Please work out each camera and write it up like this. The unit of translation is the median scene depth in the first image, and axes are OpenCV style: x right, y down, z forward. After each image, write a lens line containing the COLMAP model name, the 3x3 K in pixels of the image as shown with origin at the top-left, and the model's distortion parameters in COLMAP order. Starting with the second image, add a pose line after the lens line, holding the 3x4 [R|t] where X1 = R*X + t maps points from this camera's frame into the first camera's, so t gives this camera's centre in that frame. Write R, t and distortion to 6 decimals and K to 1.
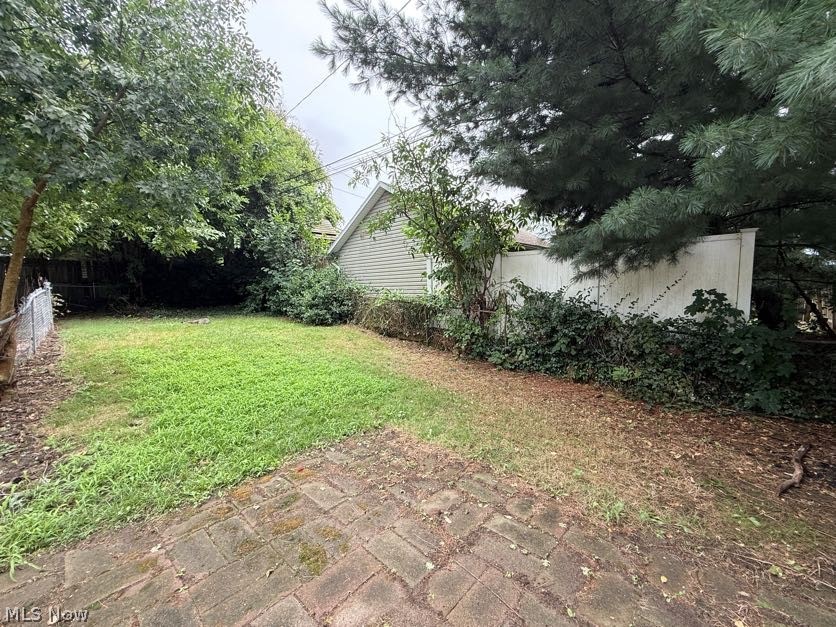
lens RADIAL K [[332.6, 0, 415.7], [0, 332.6, 311.3], [0, 0, 1]] dist [0.000663, 0.000108]
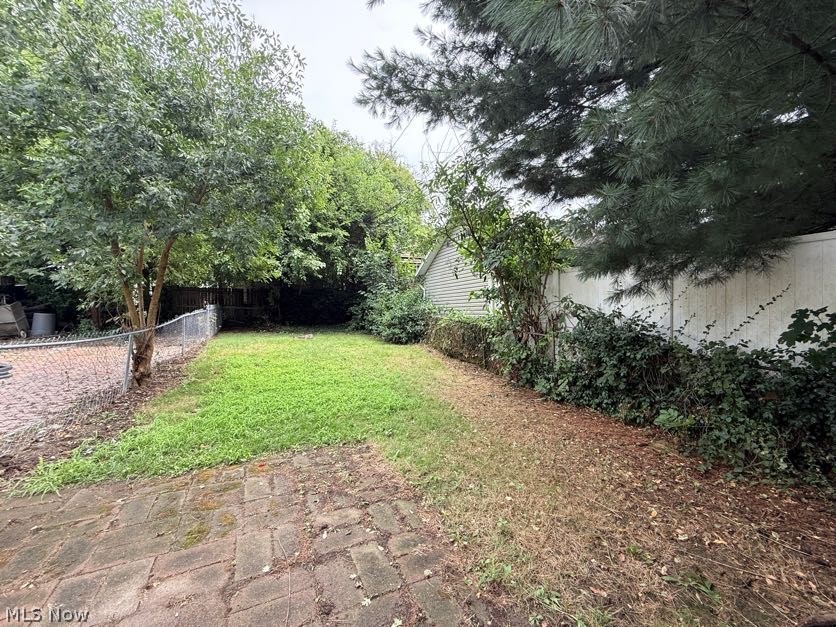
lens RADIAL K [[332.6, 0, 415.7], [0, 332.6, 311.3], [0, 0, 1]] dist [0.000663, 0.000108]
pose [[0.930928, 0.000601, -0.365202, 0.321657], [-0.023791, 0.997974, -0.059004, 0.000336], [0.364427, 0.063617, 0.929057, 0.052157]]
